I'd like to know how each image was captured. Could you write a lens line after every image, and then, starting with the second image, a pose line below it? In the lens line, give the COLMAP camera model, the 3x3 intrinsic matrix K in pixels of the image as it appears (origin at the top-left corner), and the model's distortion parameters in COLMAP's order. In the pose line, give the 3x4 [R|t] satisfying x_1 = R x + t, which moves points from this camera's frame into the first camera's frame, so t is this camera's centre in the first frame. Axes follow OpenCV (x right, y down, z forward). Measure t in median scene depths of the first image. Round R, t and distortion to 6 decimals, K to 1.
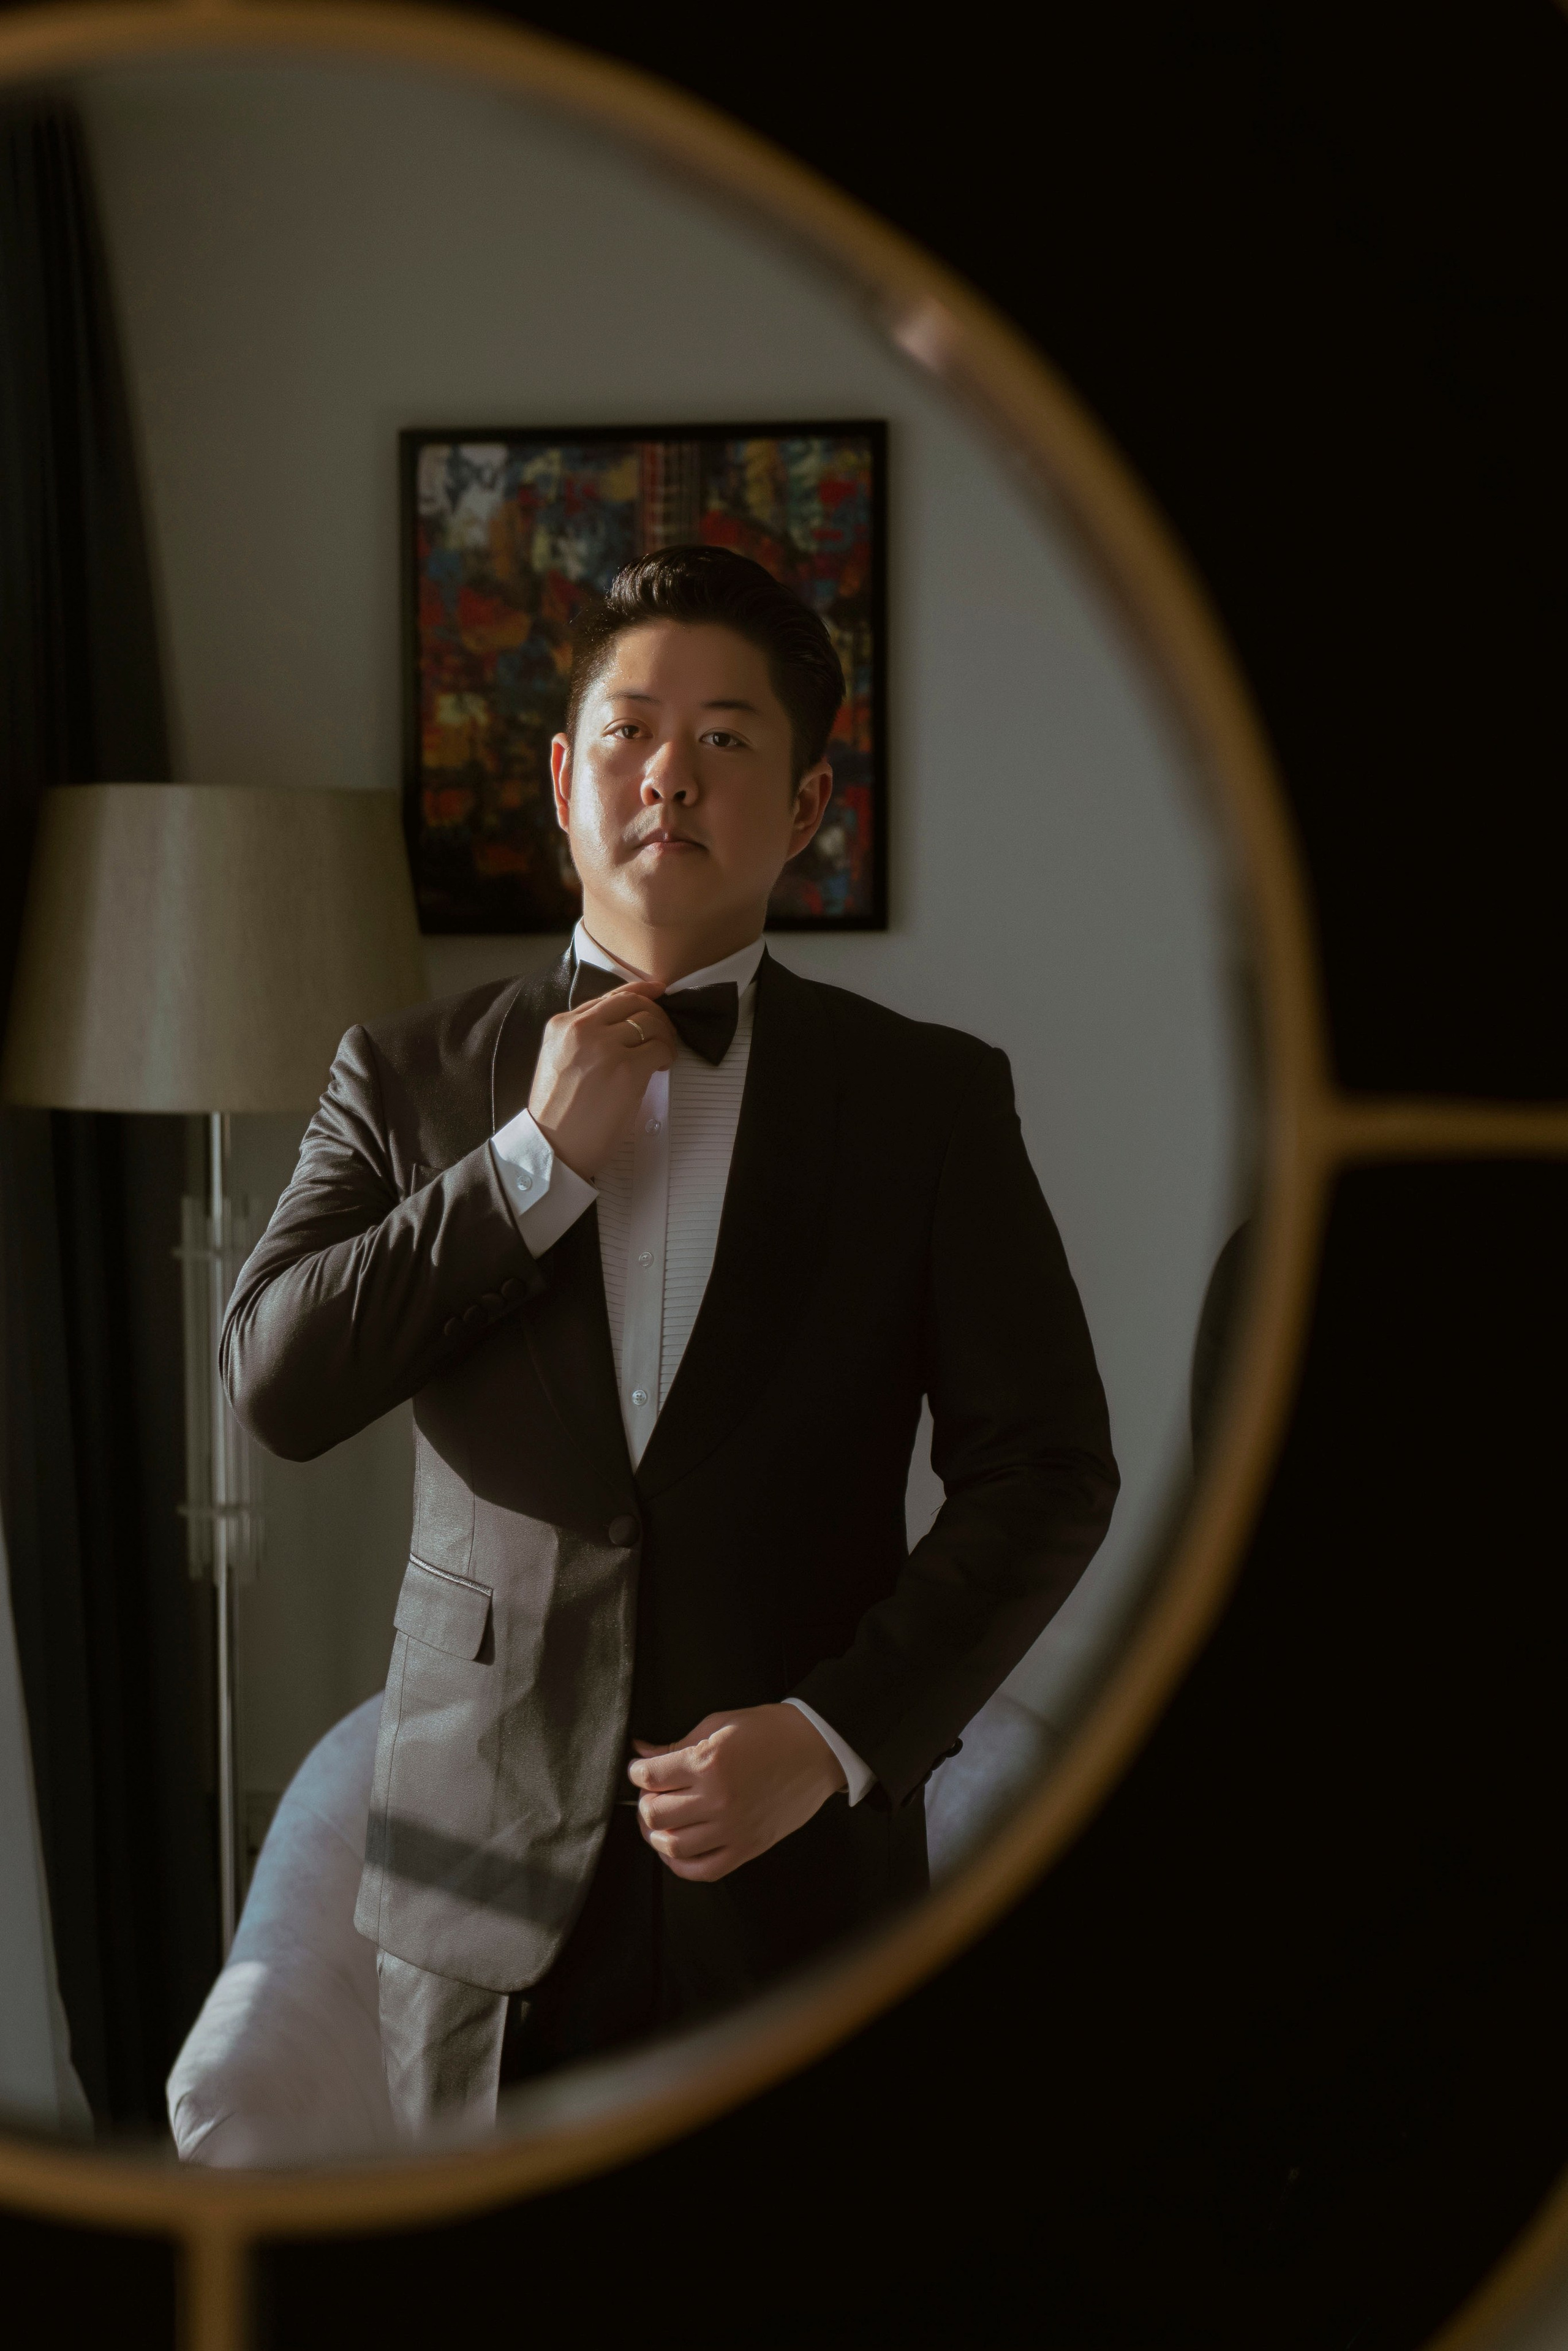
lens RADIAL K [[4345.7, 0, 784.0], [0, 4345.7, 1175.5], [0, 0, 1]] dist [-0.022841, 0.064638]
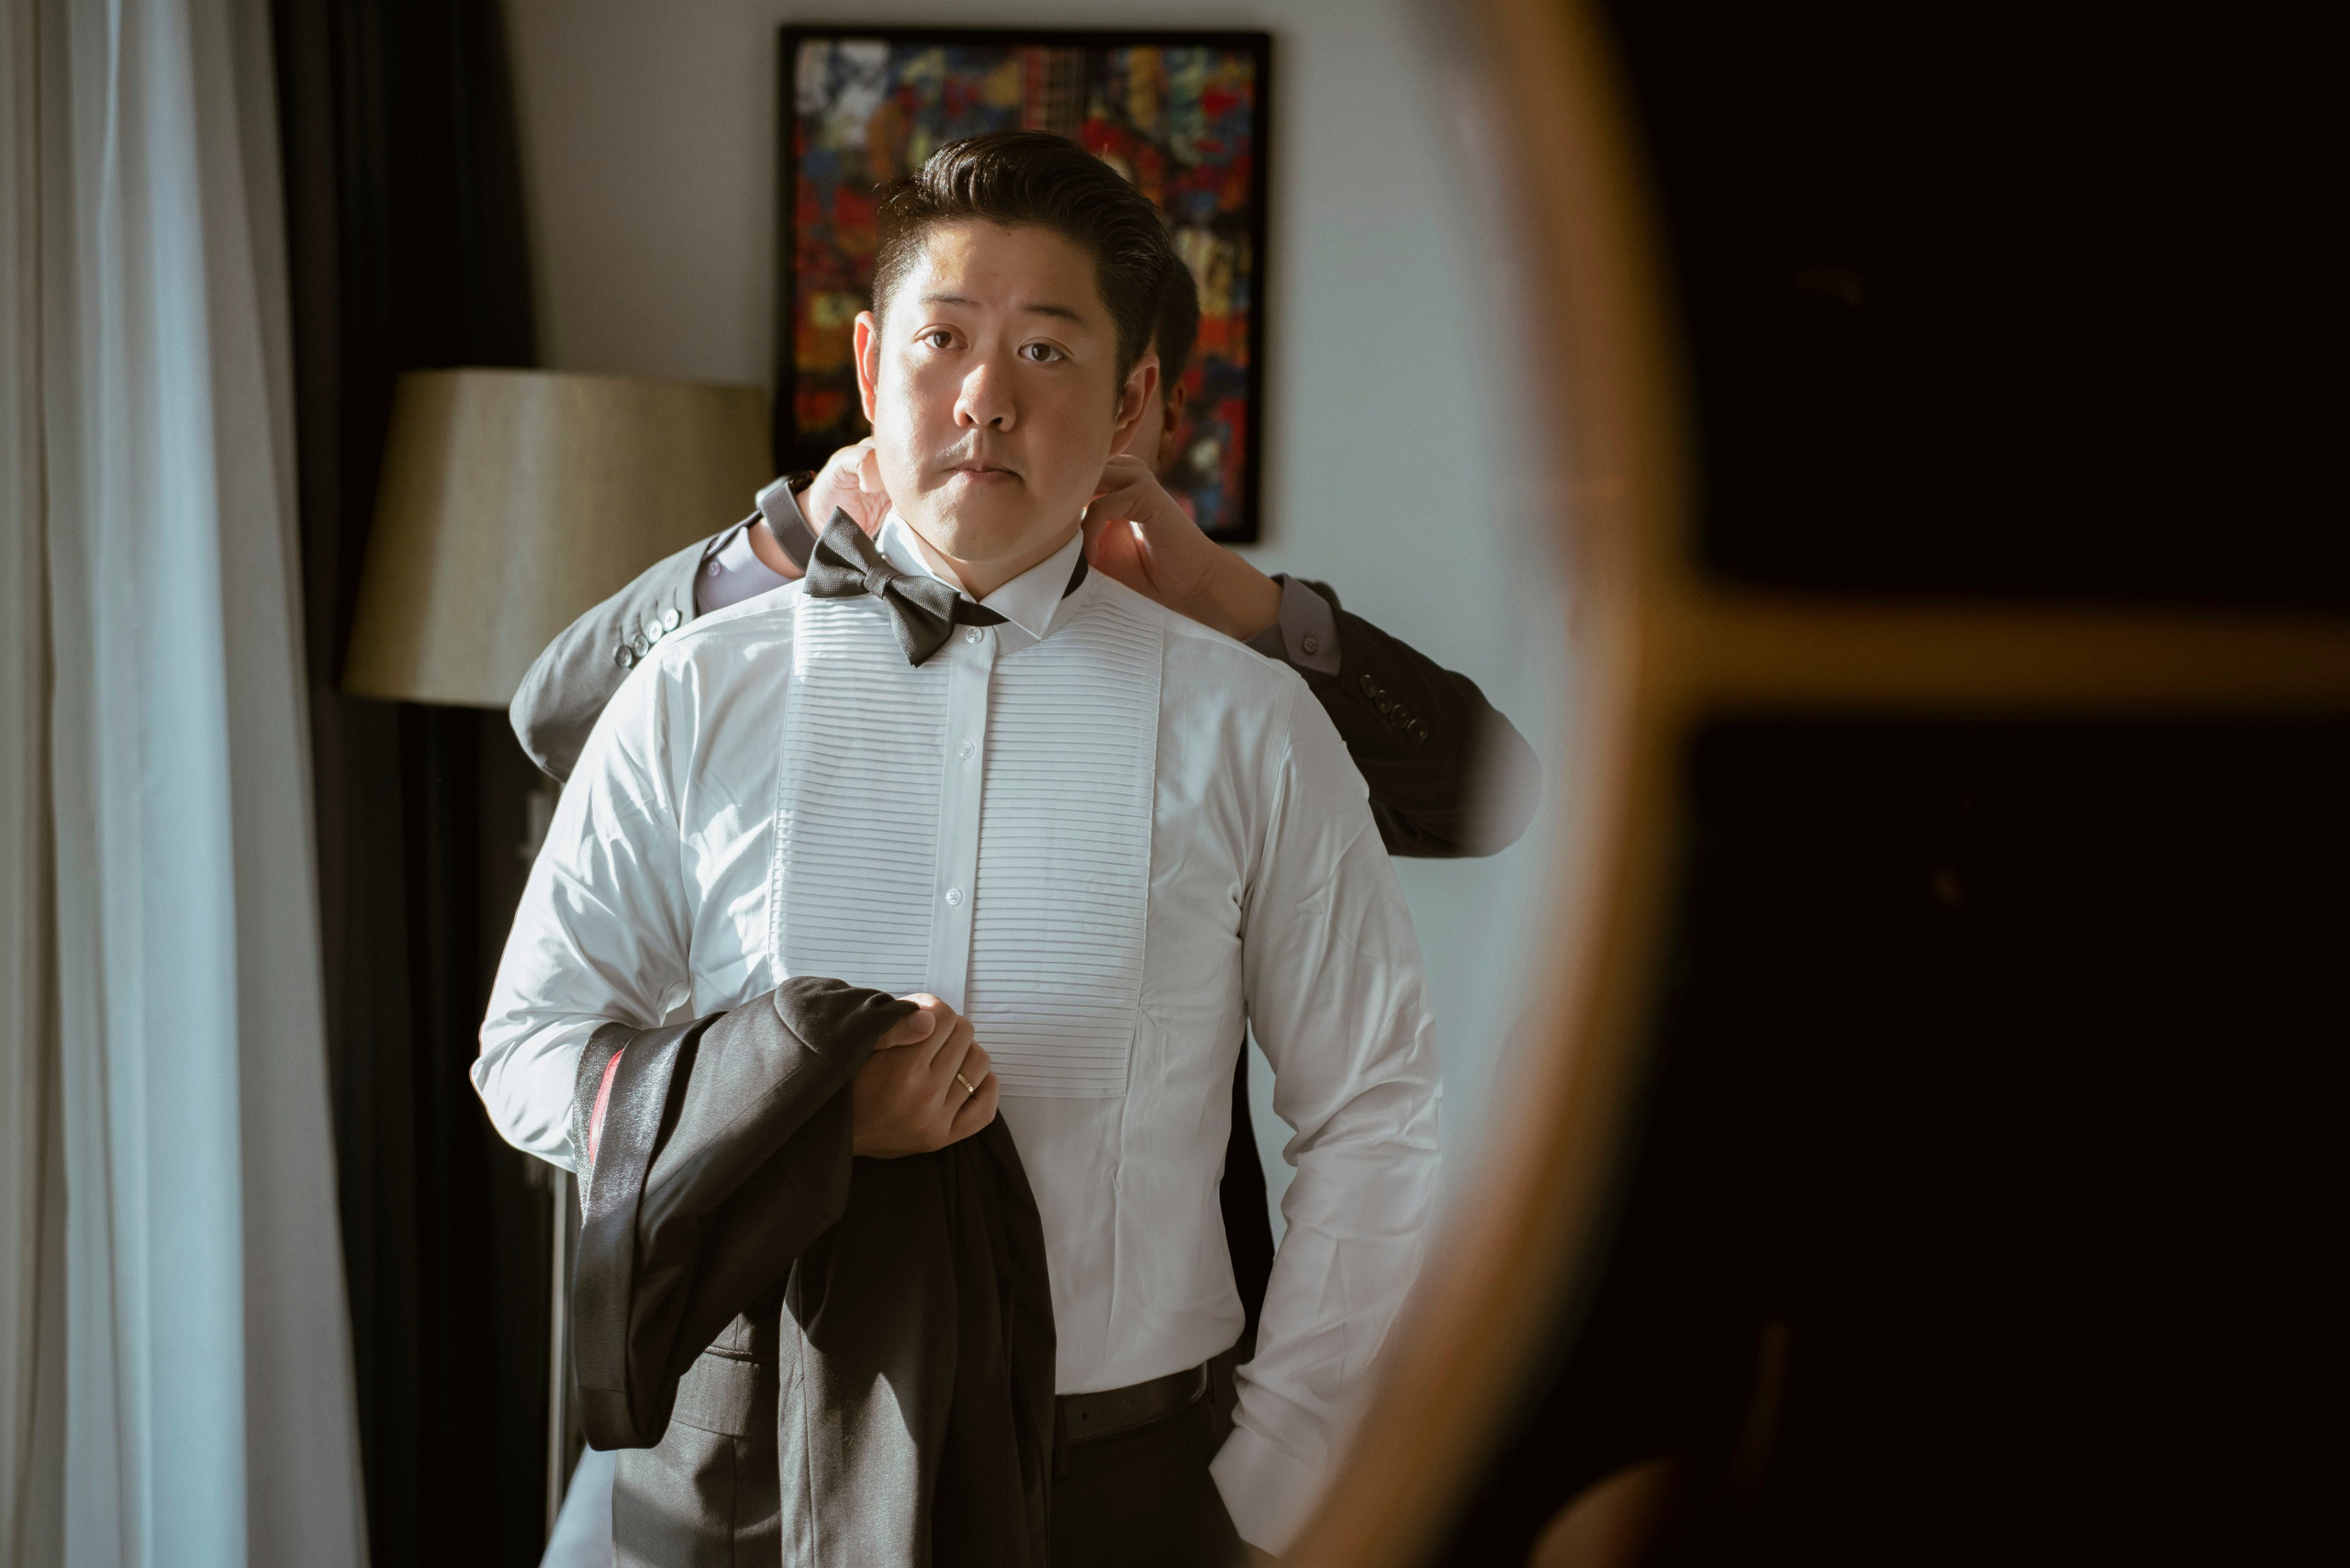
lens RADIAL K [[5048.7, 0, 1175.0], [0, 5048.7, 784.0], [0, 0, 1]] dist [0.586378, -6.778036]
pose [[0.999519, 0.027518, 0.014335, -0.010173], [-0.027290, 0.999502, -0.015853, 0.017278], [-0.014764, 0.015454, 0.999772, -0.161913]]
